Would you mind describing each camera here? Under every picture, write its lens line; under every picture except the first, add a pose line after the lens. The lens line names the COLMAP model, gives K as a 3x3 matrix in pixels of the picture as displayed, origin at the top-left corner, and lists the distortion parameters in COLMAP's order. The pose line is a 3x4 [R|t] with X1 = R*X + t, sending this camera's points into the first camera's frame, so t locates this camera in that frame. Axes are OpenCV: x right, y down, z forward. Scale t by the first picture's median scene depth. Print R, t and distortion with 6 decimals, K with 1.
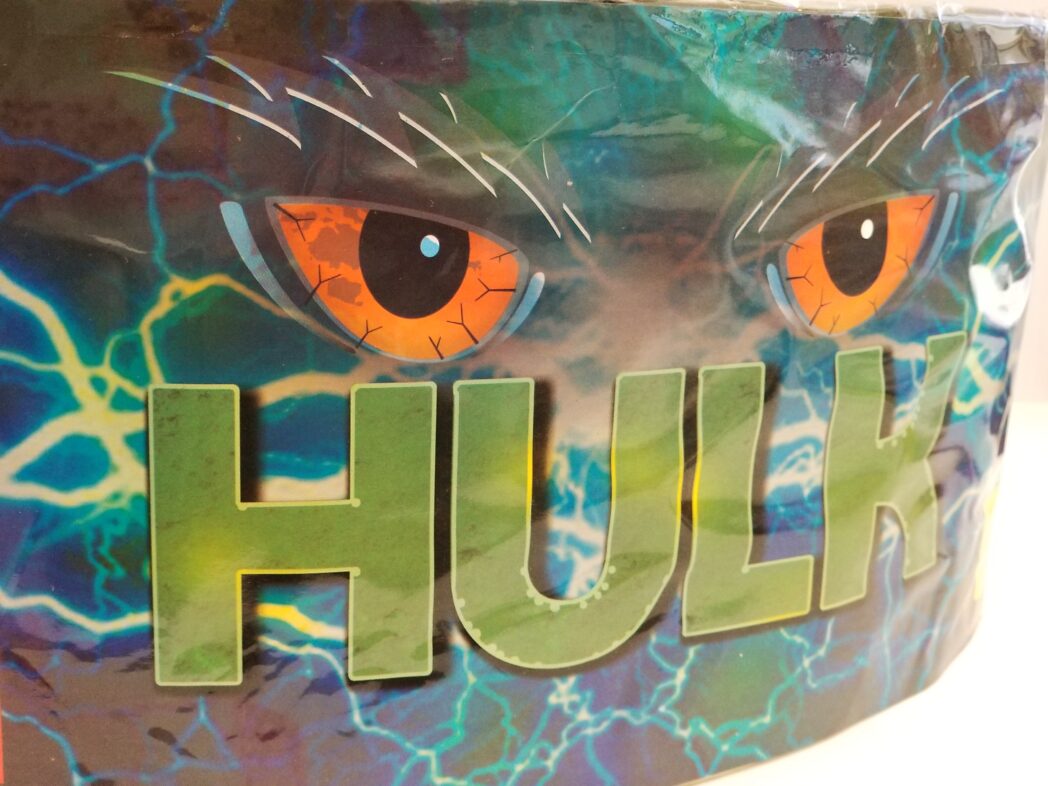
lens RADIAL K [[1617.0, 0, 552.7], [0, 1617.0, 395.7], [0, 0, 1]] dist [0.108153, -1.129102]
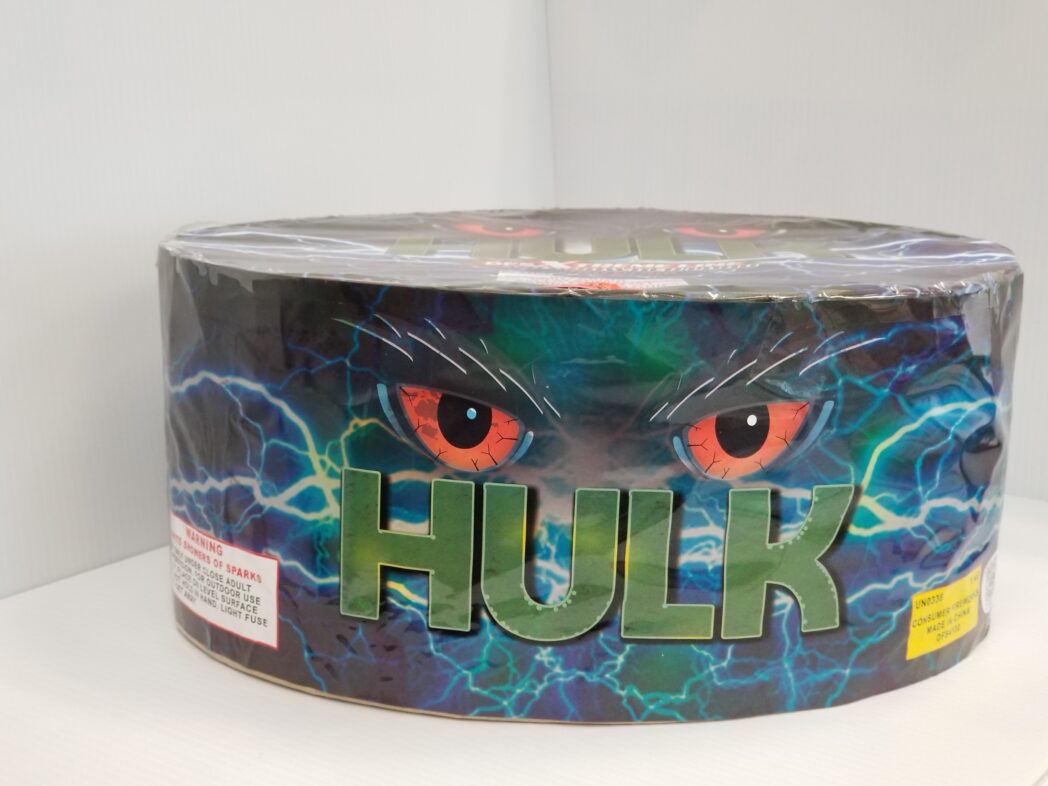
lens RADIAL K [[1617.0, 0, 552.7], [0, 1617.0, 395.7], [0, 0, 1]] dist [0.108153, -1.129102]
pose [[0.894392, 0.098805, -0.436235, 0.821092], [-0.104255, 0.994484, 0.011495, -0.138277], [0.434964, 0.035198, 0.899759, -0.694951]]
